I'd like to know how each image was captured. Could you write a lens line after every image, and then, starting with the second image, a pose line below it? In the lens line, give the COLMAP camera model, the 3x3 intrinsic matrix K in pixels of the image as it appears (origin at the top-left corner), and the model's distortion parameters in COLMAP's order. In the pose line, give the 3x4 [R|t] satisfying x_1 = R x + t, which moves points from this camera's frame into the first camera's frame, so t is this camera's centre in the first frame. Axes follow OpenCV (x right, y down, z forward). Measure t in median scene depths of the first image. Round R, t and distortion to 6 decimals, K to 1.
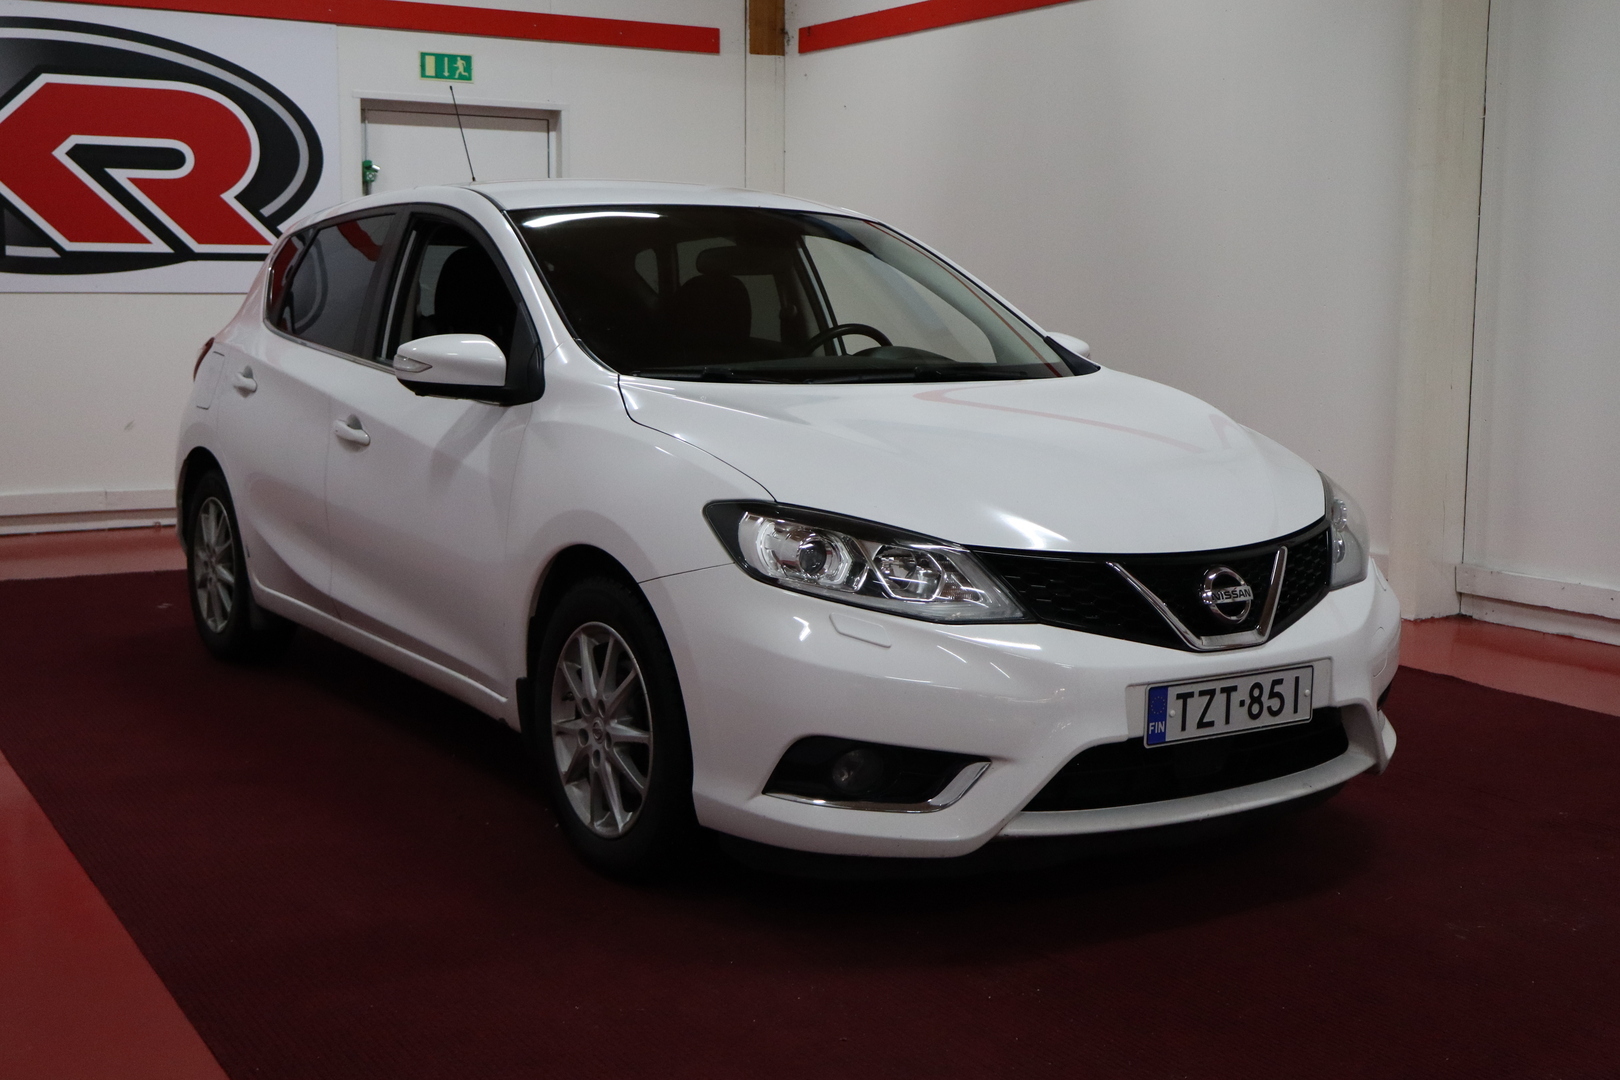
lens RADIAL K [[1975.6, 0, 810.0], [0, 1975.6, 540.0], [0, 0, 1]] dist [0.023229, 0.004151]
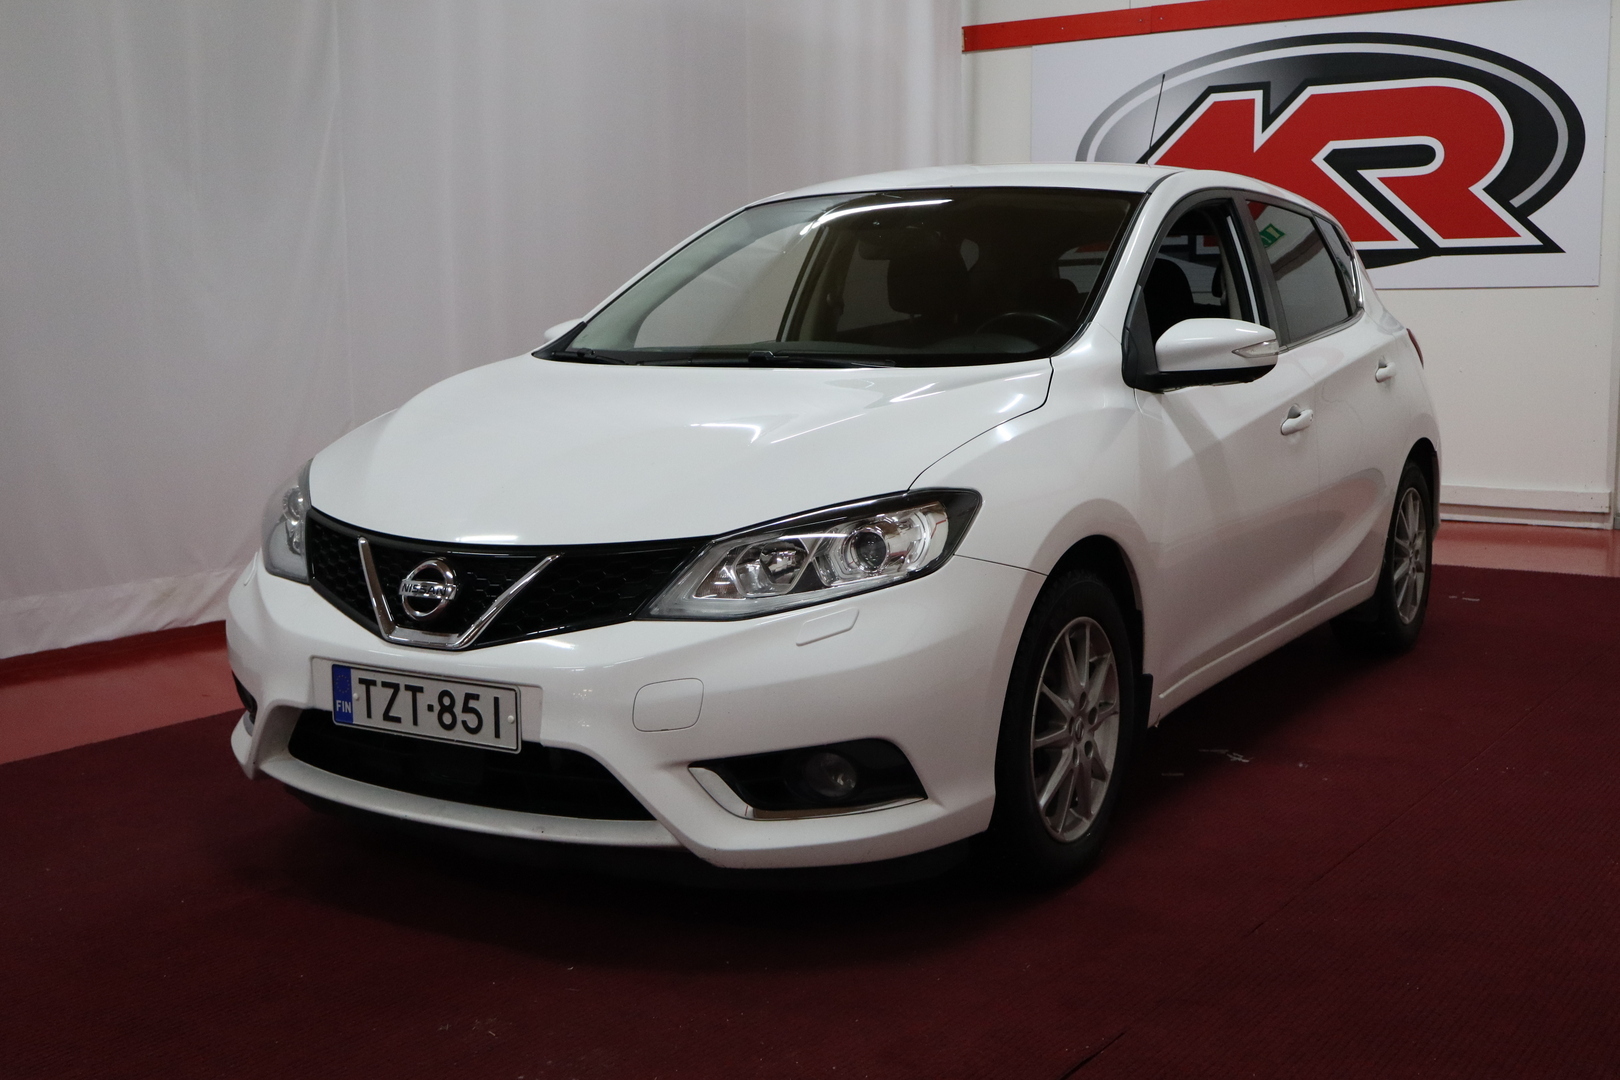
lens RADIAL K [[1907.2, 0, 810.0], [0, 1907.2, 540.0], [0, 0, 1]] dist [0.111241, -0.395182]
pose [[0.403792, 0.105805, -0.908712, 1.076962], [-0.106435, 0.991978, 0.068205, -0.074610], [0.908638, 0.069178, 0.411814, 0.768751]]
